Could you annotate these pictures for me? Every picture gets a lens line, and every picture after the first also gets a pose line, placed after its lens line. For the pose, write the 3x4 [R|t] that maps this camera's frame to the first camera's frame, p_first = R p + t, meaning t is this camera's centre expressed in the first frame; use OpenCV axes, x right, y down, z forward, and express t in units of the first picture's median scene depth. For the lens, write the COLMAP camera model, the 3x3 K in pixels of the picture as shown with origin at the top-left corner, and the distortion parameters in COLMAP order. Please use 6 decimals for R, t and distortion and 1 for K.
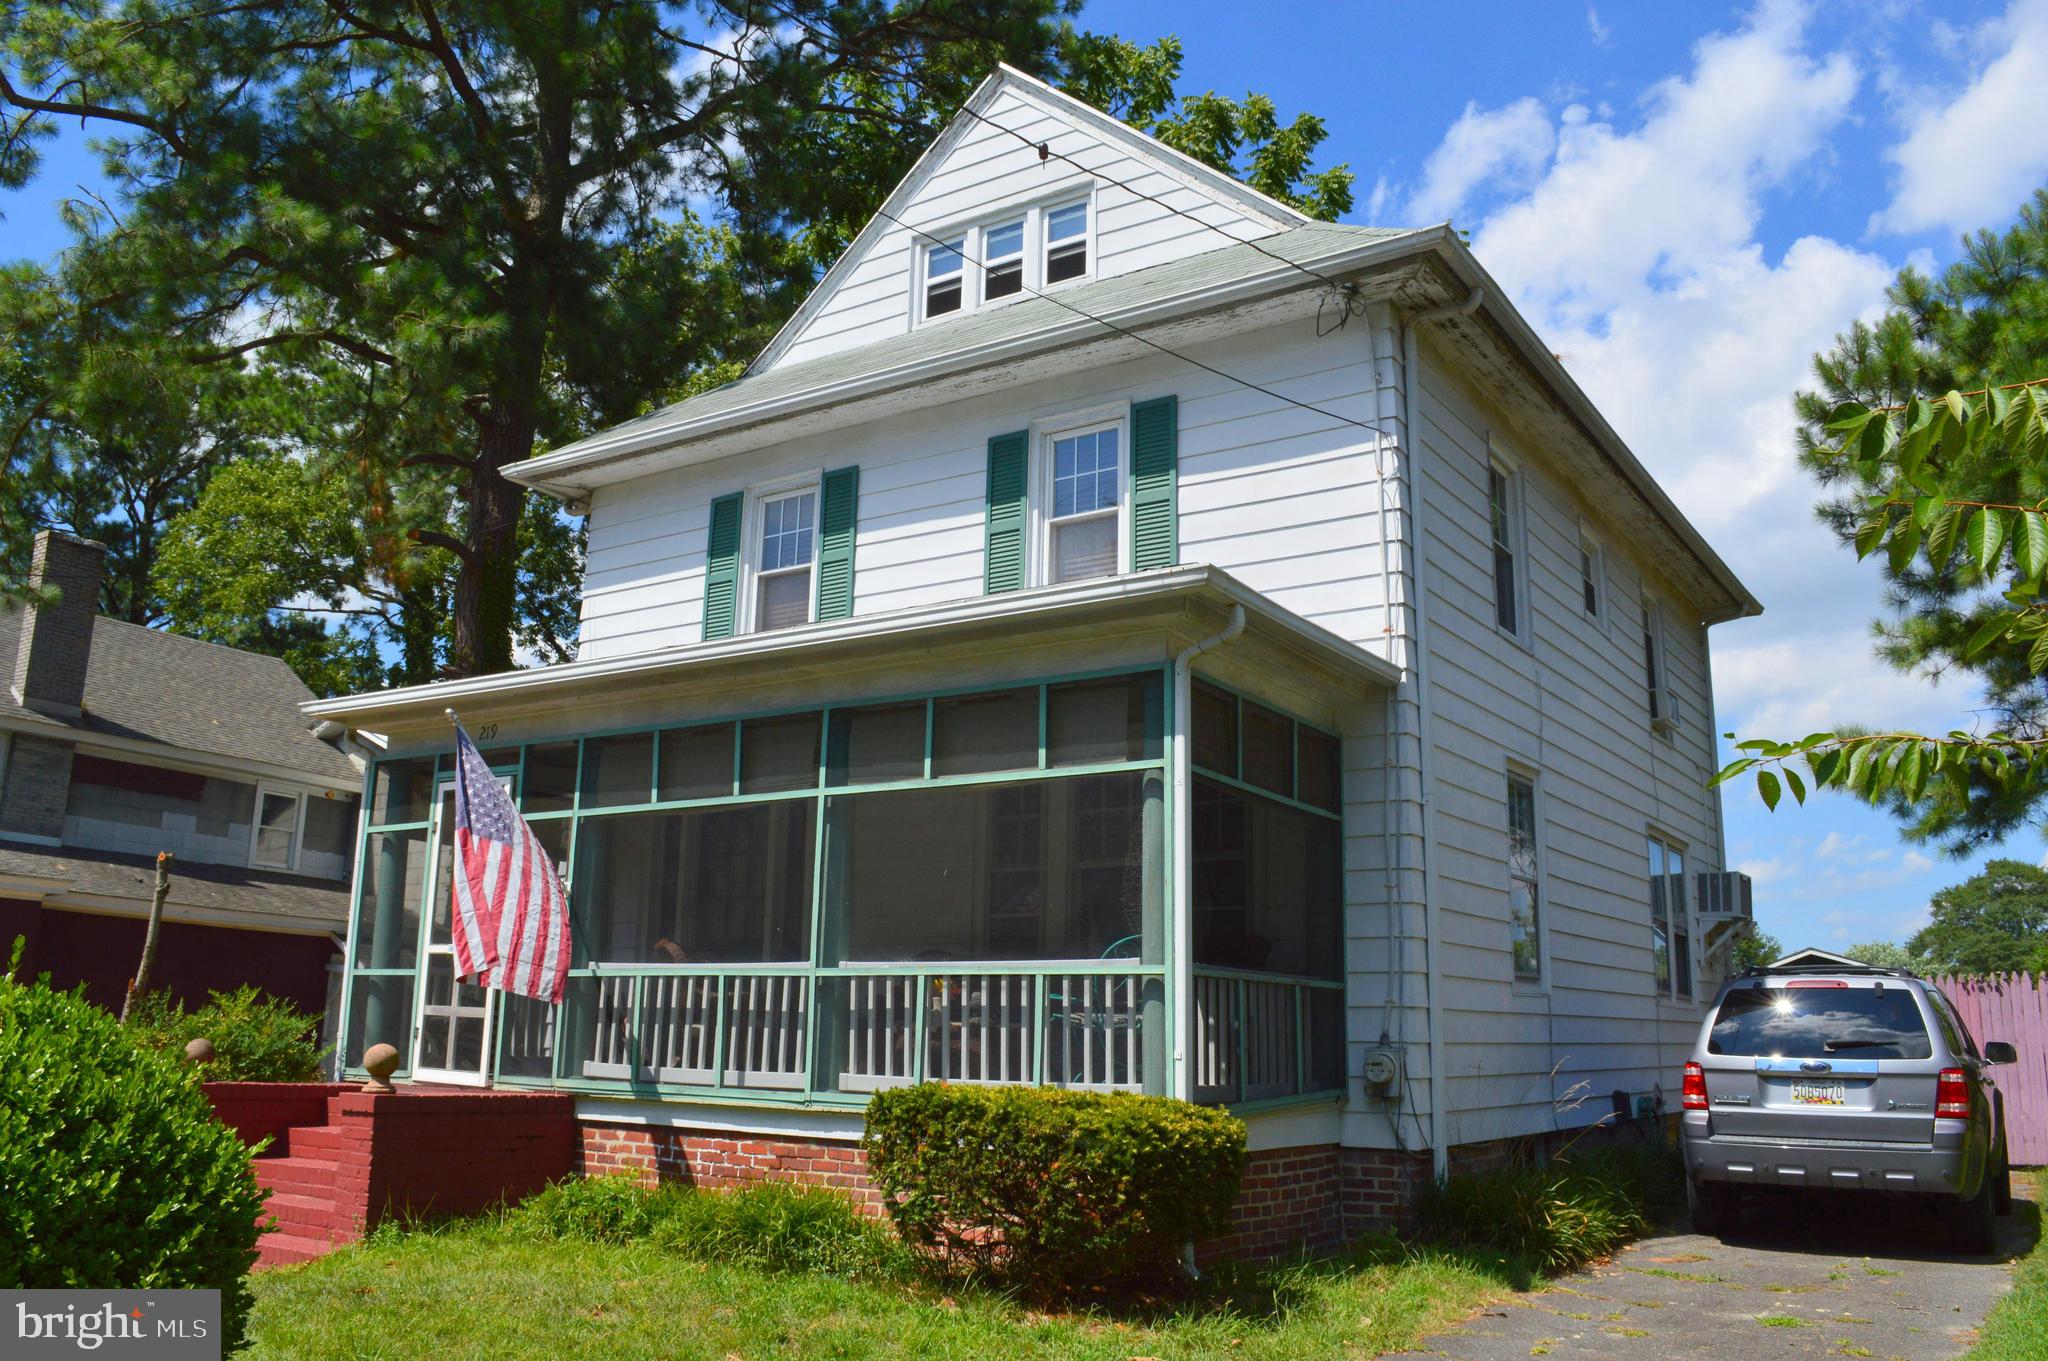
lens RADIAL K [[1628.5, 0, 1000.1], [0, 1628.5, 679.3], [0, 0, 1]] dist [-0.082048, 0.006857]
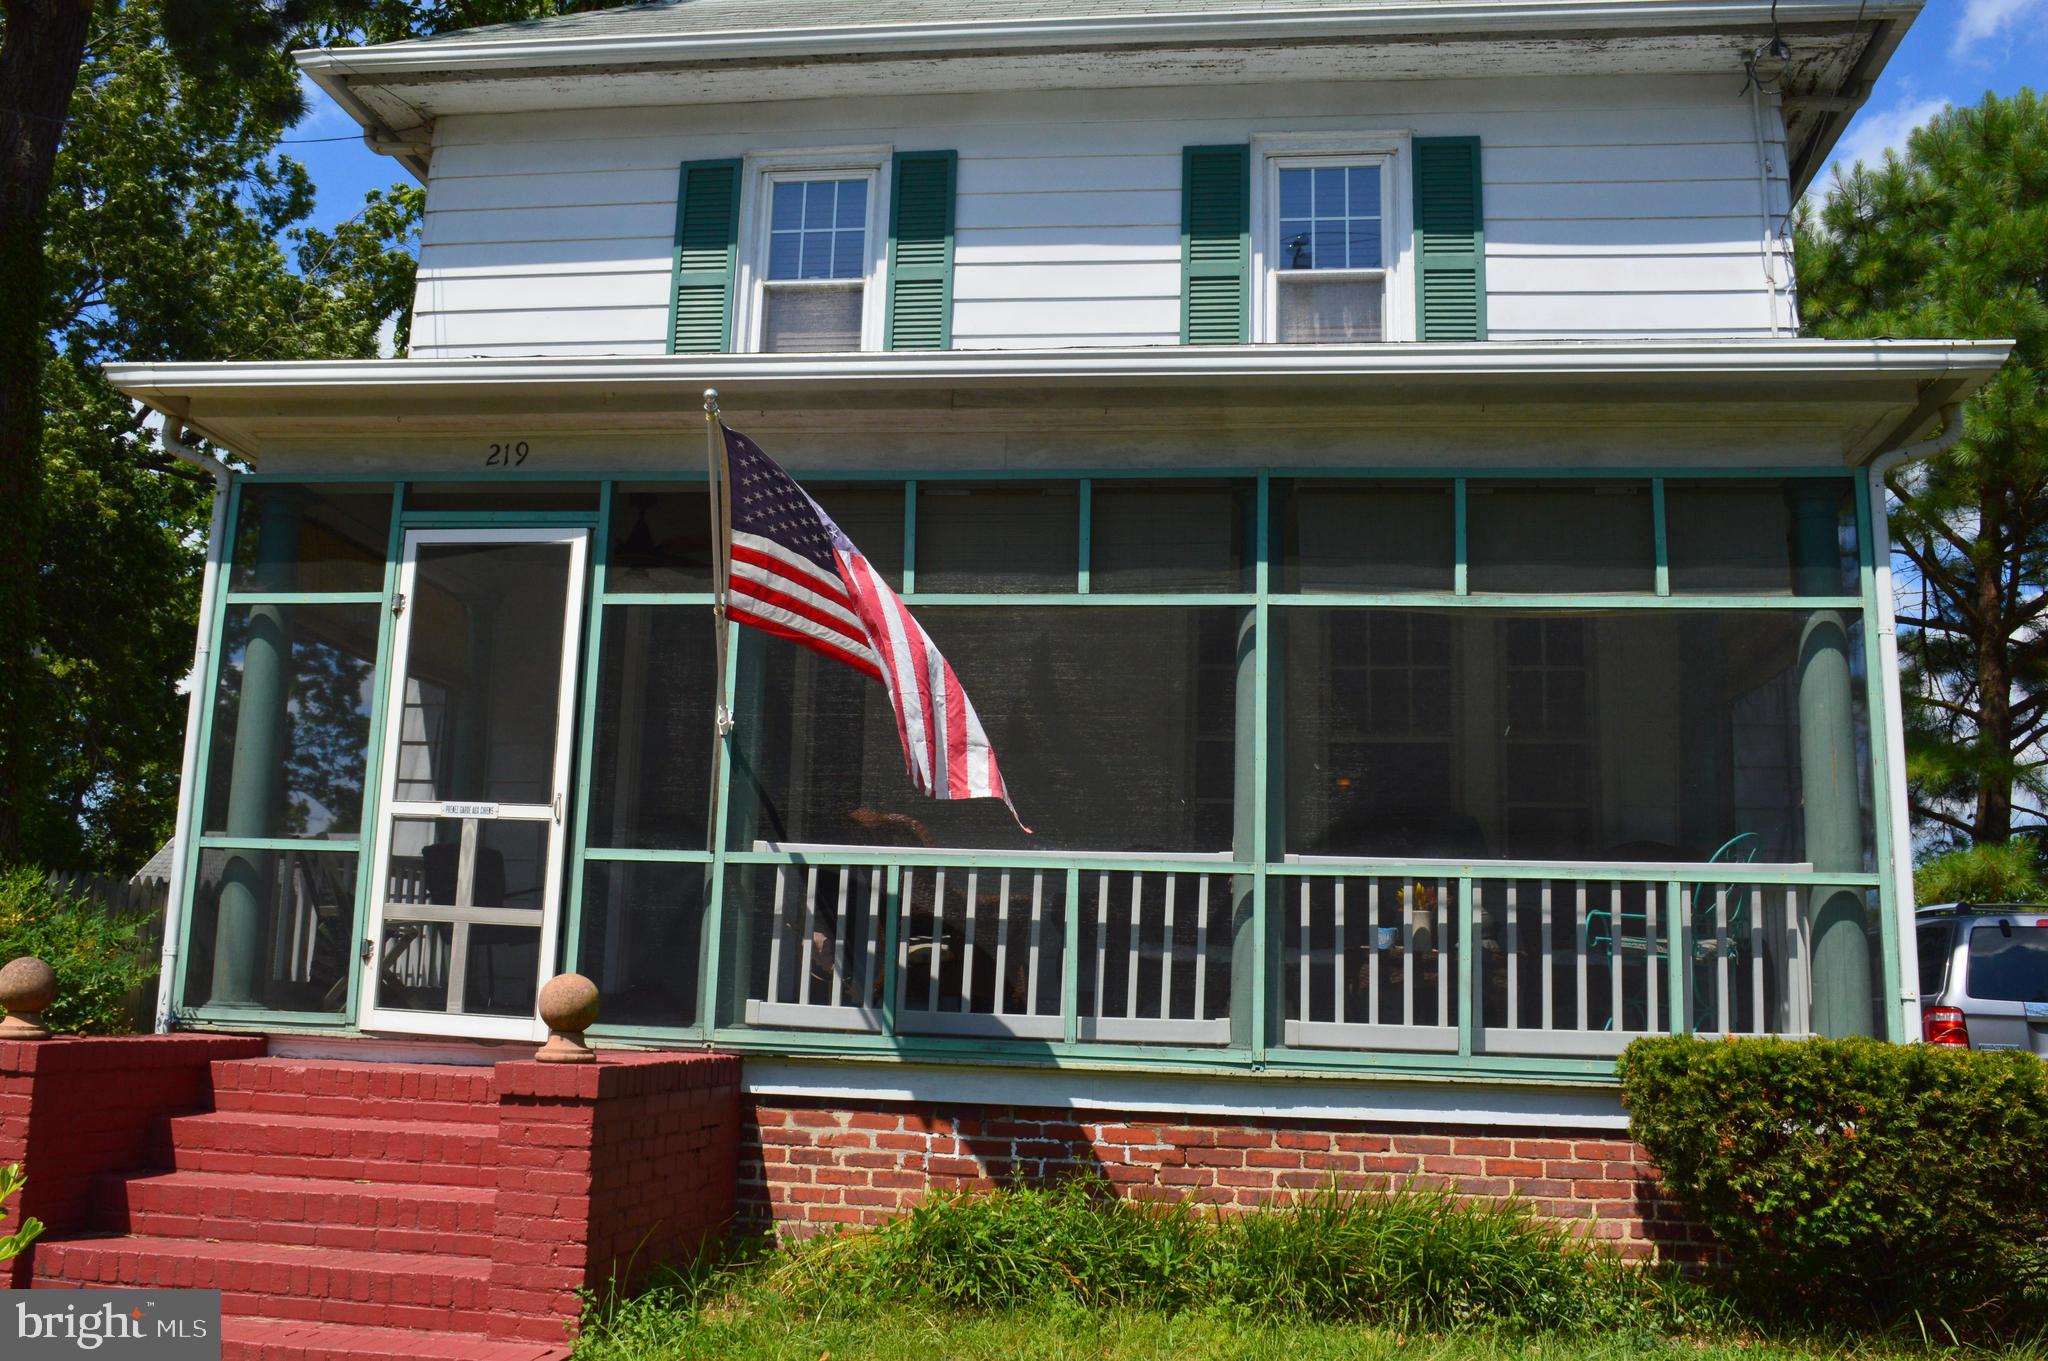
lens RADIAL K [[1799.6, 0, 1002.0], [0, 1799.6, 677.3], [0, 0, 1]] dist [-0.075969, 0.002414]
pose [[0.900124, 0.081759, 0.427893, -0.503375], [-0.108069, 0.993435, 0.037518, 0.082633], [-0.422017, -0.080013, 0.903050, 0.370841]]
